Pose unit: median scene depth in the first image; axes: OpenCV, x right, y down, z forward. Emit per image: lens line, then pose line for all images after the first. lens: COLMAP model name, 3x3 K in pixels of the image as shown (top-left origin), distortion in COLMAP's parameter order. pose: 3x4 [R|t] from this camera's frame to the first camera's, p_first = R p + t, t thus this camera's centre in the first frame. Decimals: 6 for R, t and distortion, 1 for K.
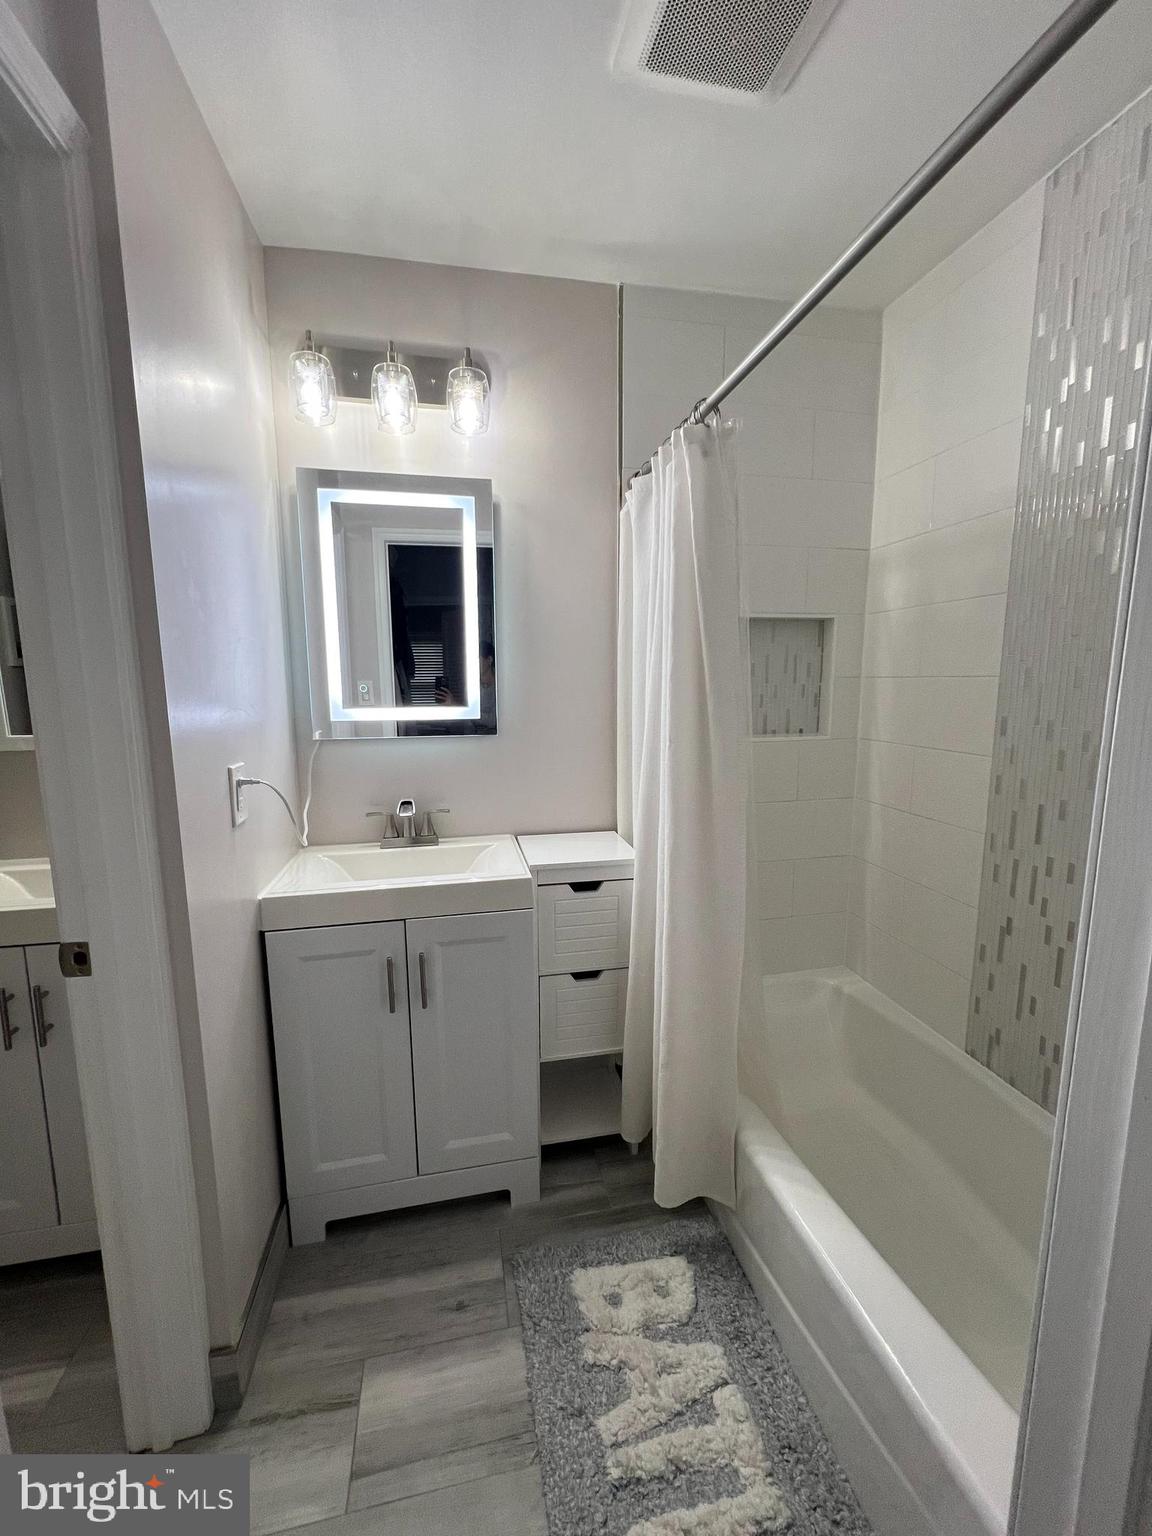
lens RADIAL K [[613.3, 0, 570.9], [0, 613.3, 768.8], [0, 0, 1]] dist [0.001343, -0.000423]
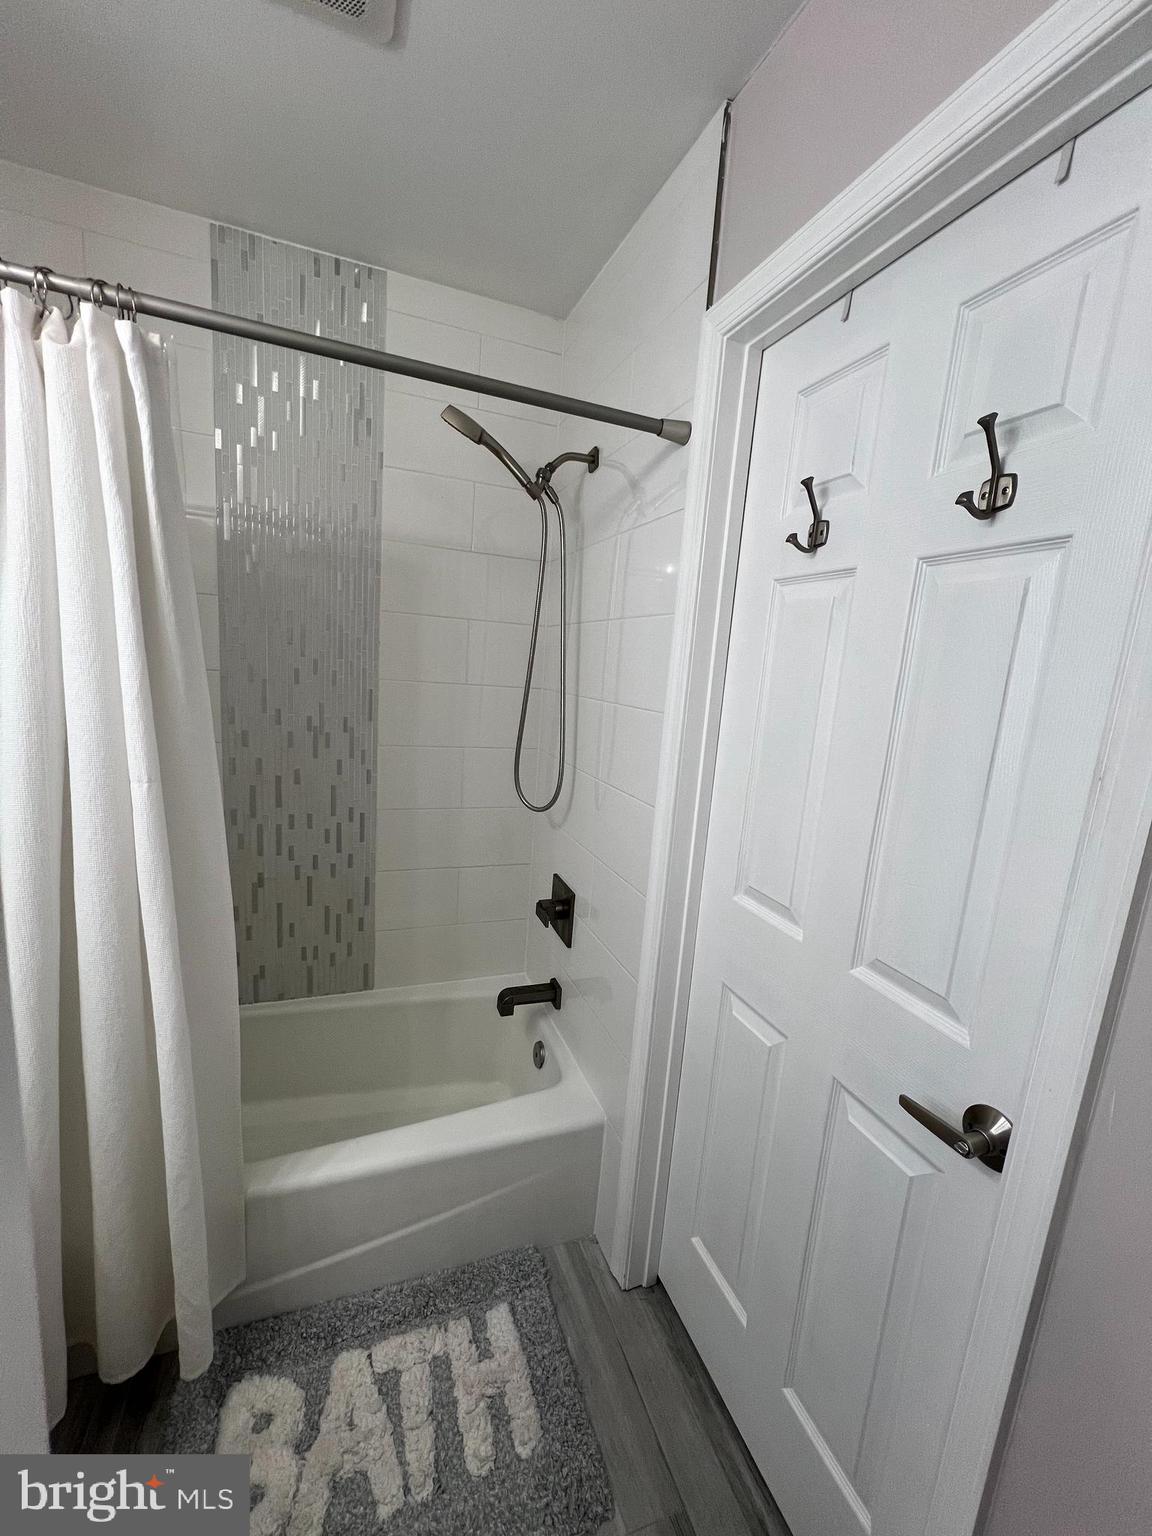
lens RADIAL K [[614.8, 0, 569.4], [0, 614.8, 774.6], [0, 0, 1]] dist [-0.001745, 0.000217]
pose [[-0.148207, -0.172443, 0.973806, -0.613532], [0.076888, 0.979691, 0.185187, -0.147001], [-0.985963, 0.102320, -0.131938, 0.645713]]
